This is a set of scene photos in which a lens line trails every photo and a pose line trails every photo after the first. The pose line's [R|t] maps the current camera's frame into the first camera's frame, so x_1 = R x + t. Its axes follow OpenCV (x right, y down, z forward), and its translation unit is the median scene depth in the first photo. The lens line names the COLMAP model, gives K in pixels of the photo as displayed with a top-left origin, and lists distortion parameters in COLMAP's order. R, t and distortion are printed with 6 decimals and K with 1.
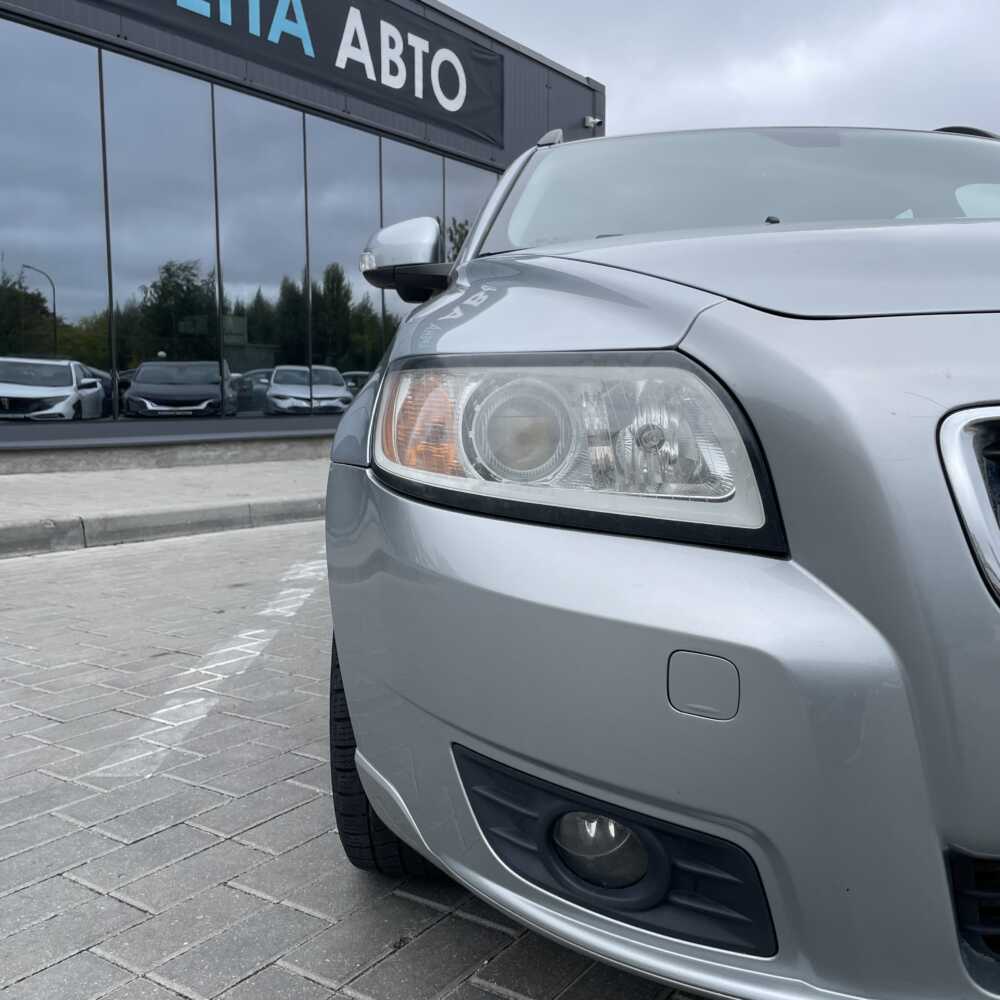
lens RADIAL K [[1006.6, 0, 500.0], [0, 1006.6, 500.0], [0, 0, 1]] dist [0.082861, -0.092555]
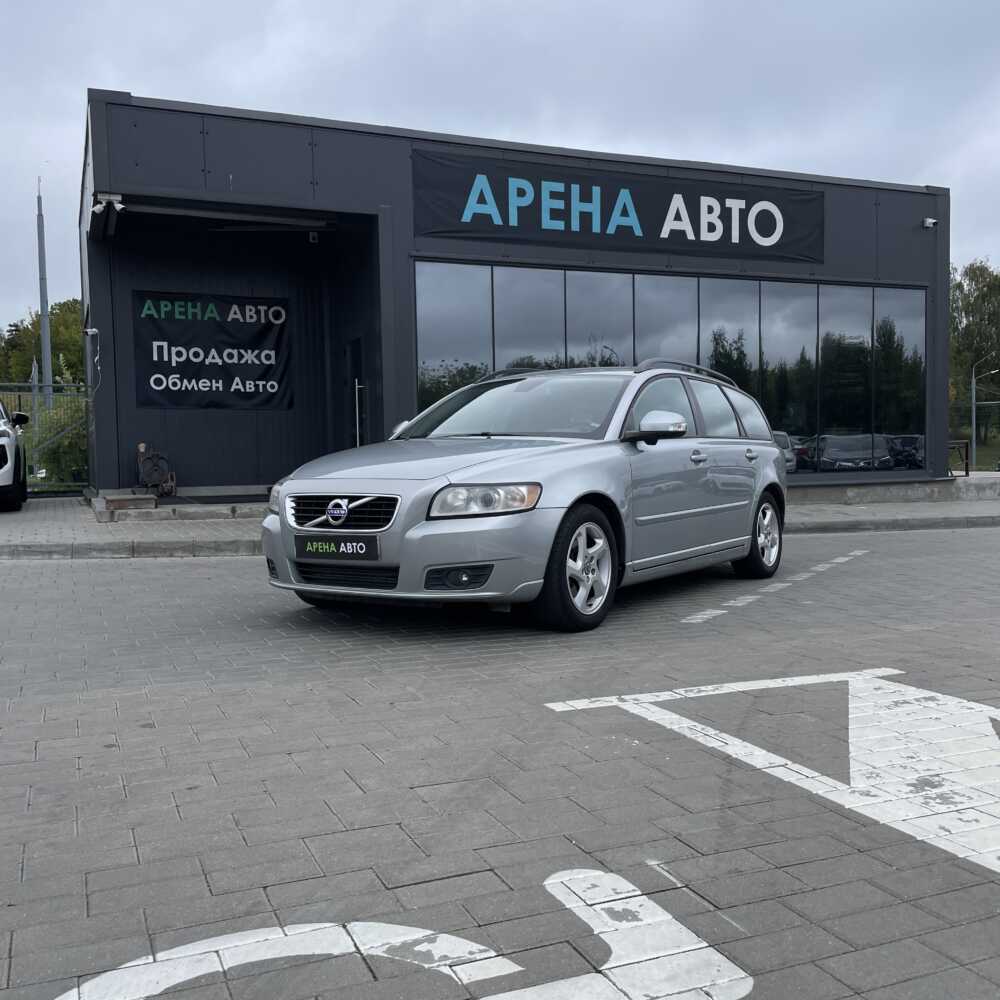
lens RADIAL K [[1004.1, 0, 507.0], [0, 1004.1, 501.8], [0, 0, 1]] dist [0.098556, -0.136741]
pose [[0.852167, 0.008201, -0.523205, 0.406972], [-0.035007, 0.998531, -0.041366, 0.014524], [0.522097, 0.053567, 0.851202, -0.312174]]
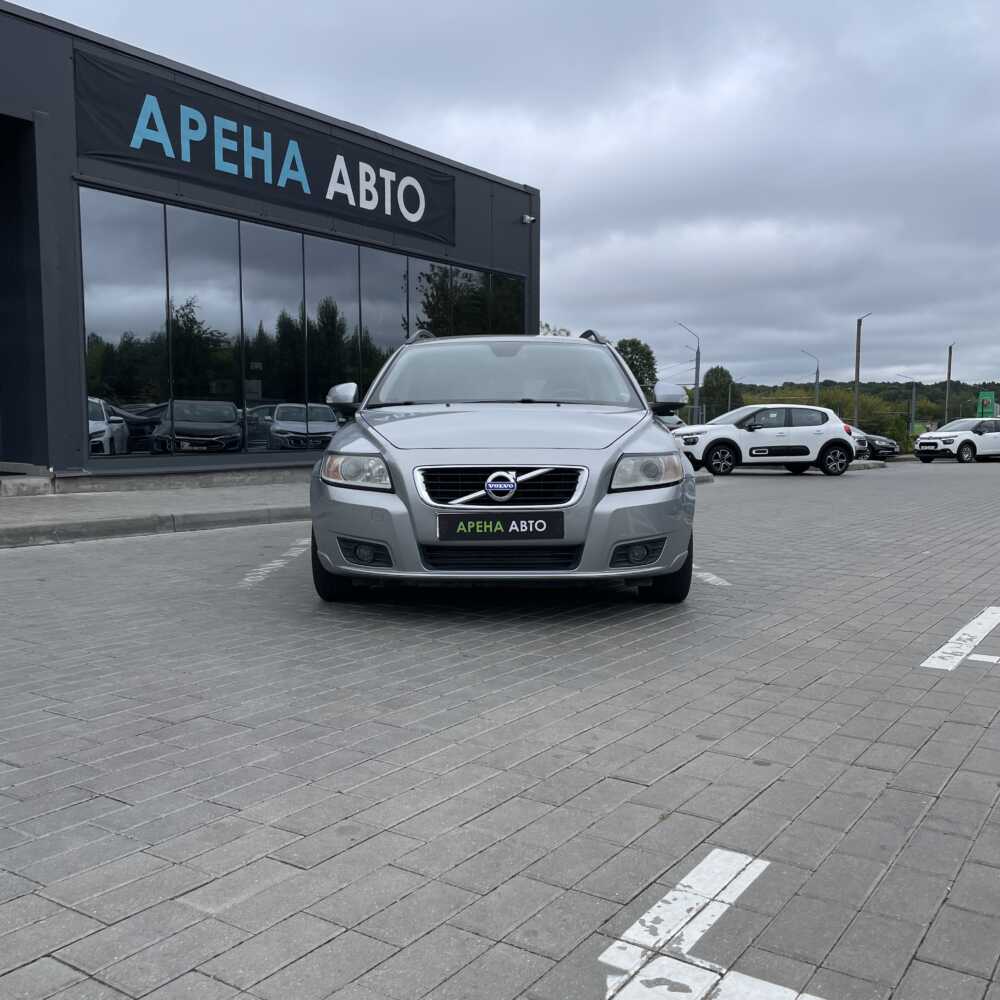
lens RADIAL K [[1004.1, 0, 507.0], [0, 1004.1, 501.8], [0, 0, 1]] dist [0.098556, -0.136741]
pose [[0.999939, -0.000872, 0.011044, 0.069121], [0.001136, 0.999714, -0.023883, 0.019217], [-0.011020, 0.023894, 0.999654, -0.368849]]
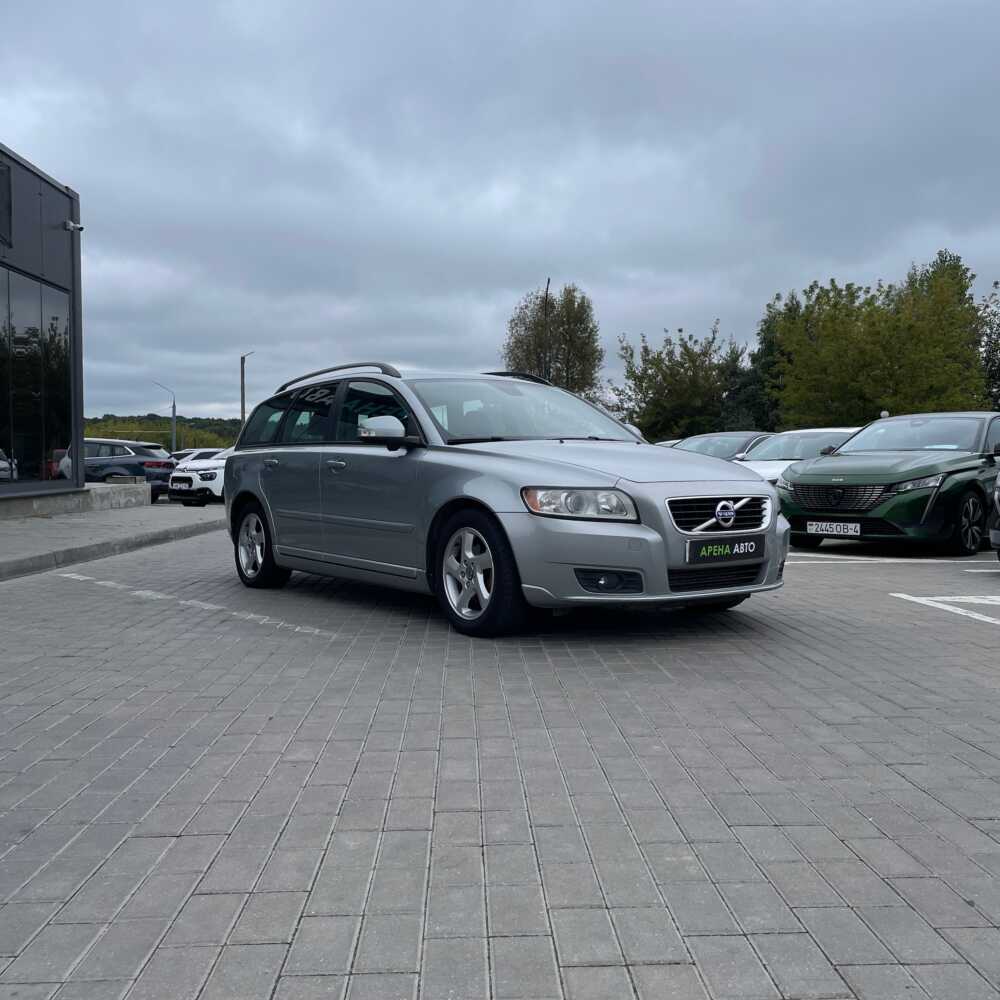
lens RADIAL K [[1040.7, 0, 505.0], [0, 1040.7, 503.7], [0, 0, 1]] dist [0.093994, -0.144959]
pose [[0.798747, -0.021581, 0.601280, -0.331069], [0.056451, 0.997636, -0.039184, 0.010945], [-0.599013, 0.065241, 0.798077, -0.279815]]
